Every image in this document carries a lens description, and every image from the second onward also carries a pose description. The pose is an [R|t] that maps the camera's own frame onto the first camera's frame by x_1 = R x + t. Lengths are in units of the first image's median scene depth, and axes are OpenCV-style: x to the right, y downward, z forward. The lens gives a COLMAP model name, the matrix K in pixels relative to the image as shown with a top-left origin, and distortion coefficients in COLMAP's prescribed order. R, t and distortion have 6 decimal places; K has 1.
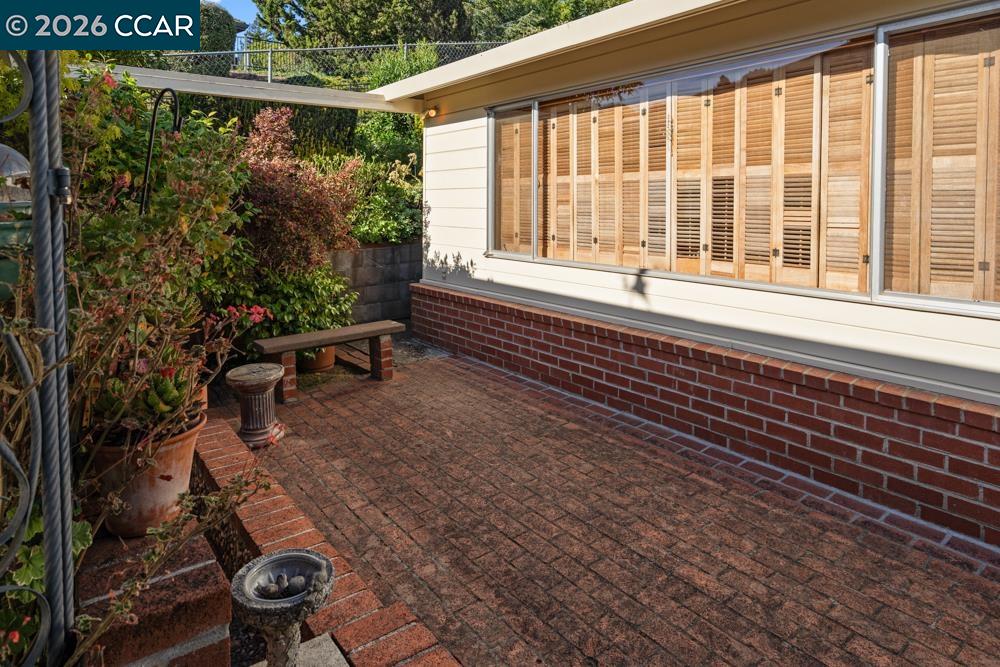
lens RADIAL K [[599.4, 0, 498.0], [0, 599.4, 212.3], [0, 0, 1]] dist [0.002577, -0.000111]
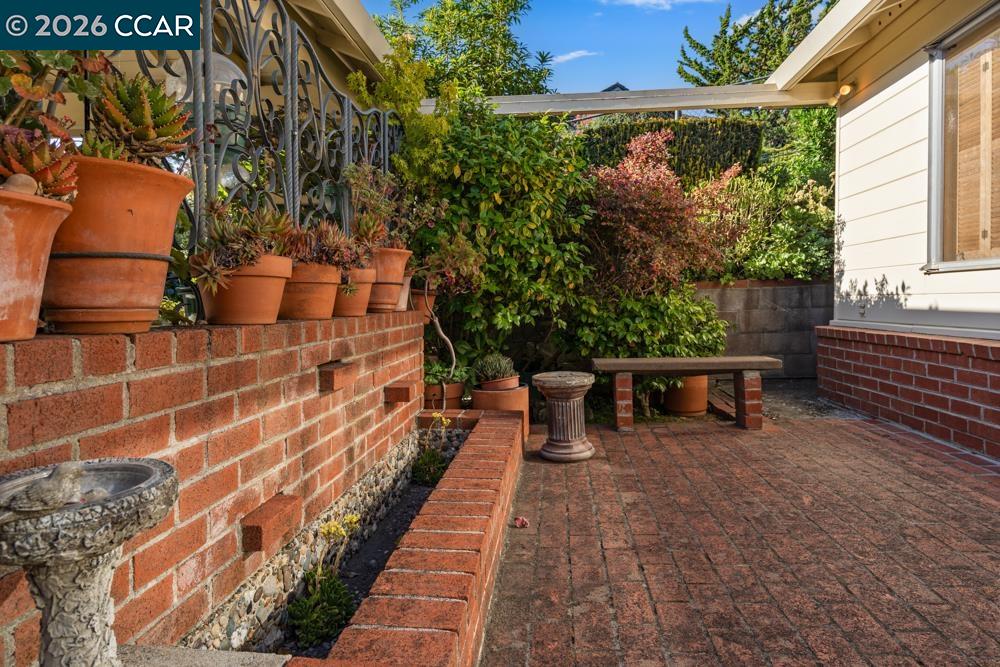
lens RADIAL K [[574.1, 0, 500.0], [0, 574.1, 303.4], [0, 0, 1]] dist [0.002136, -0.001023]
pose [[0.730789, 0.000672, -0.682603, 0.071508], [-0.006377, 0.999963, -0.005842, 0.118529], [0.682574, 0.008622, 0.730766, 0.234176]]
